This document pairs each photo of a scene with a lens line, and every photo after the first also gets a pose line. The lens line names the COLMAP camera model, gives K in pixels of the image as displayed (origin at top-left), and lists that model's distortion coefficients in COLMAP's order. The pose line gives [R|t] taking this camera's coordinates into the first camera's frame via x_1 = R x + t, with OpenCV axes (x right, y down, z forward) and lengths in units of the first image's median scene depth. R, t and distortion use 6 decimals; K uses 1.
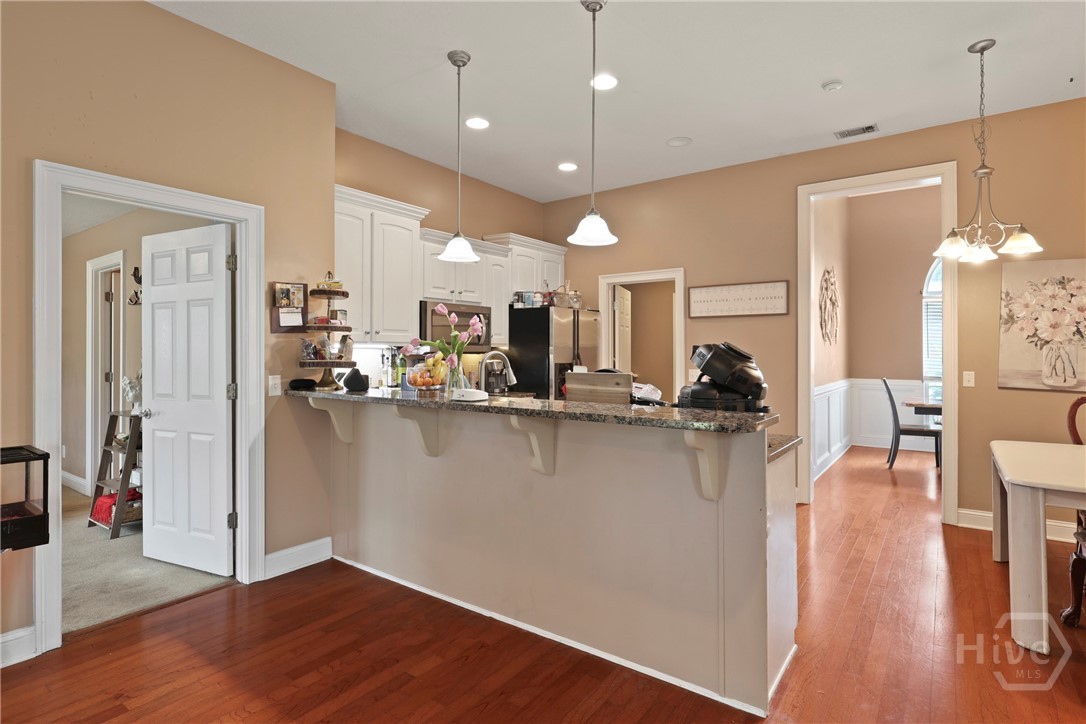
lens RADIAL K [[565.1, 0, 543.0], [0, 565.1, 362.0], [0, 0, 1]] dist [-0.000266, -0.000078]
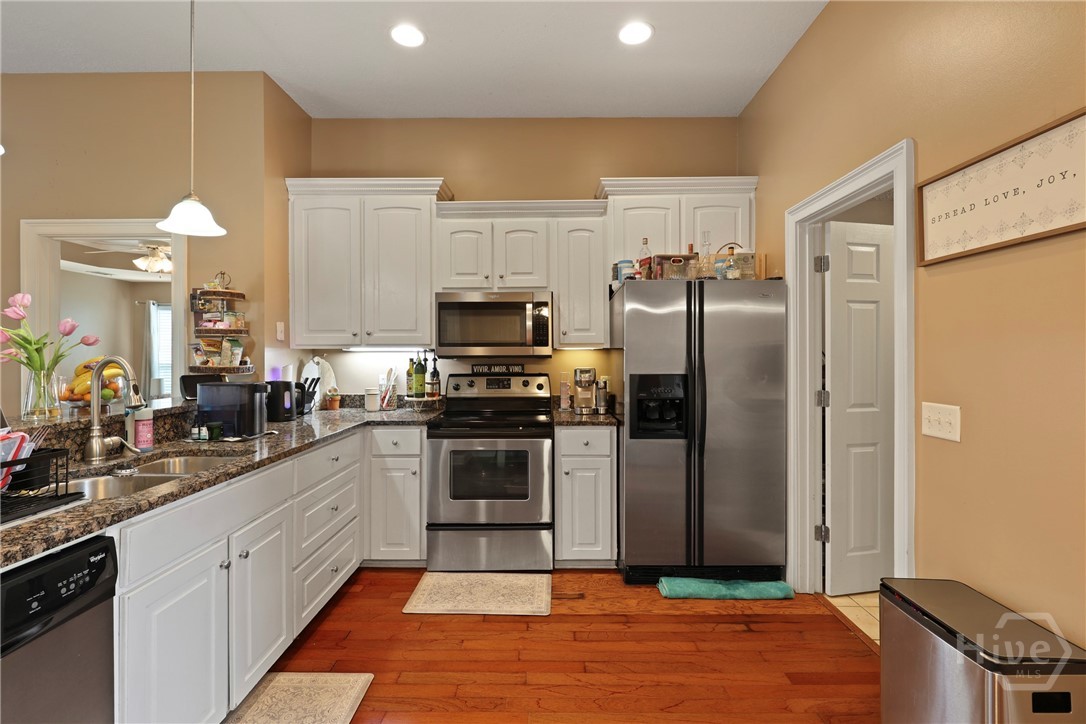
lens RADIAL K [[493.3, 0, 547.5], [0, 493.3, 363.2], [0, 0, 1]] dist [-0.002449, -0.000254]
pose [[0.584916, 0.012309, -0.811001, 0.383908], [-0.009606, 0.999920, 0.008248, -0.013565], [0.811037, 0.002966, 0.584987, 0.612410]]
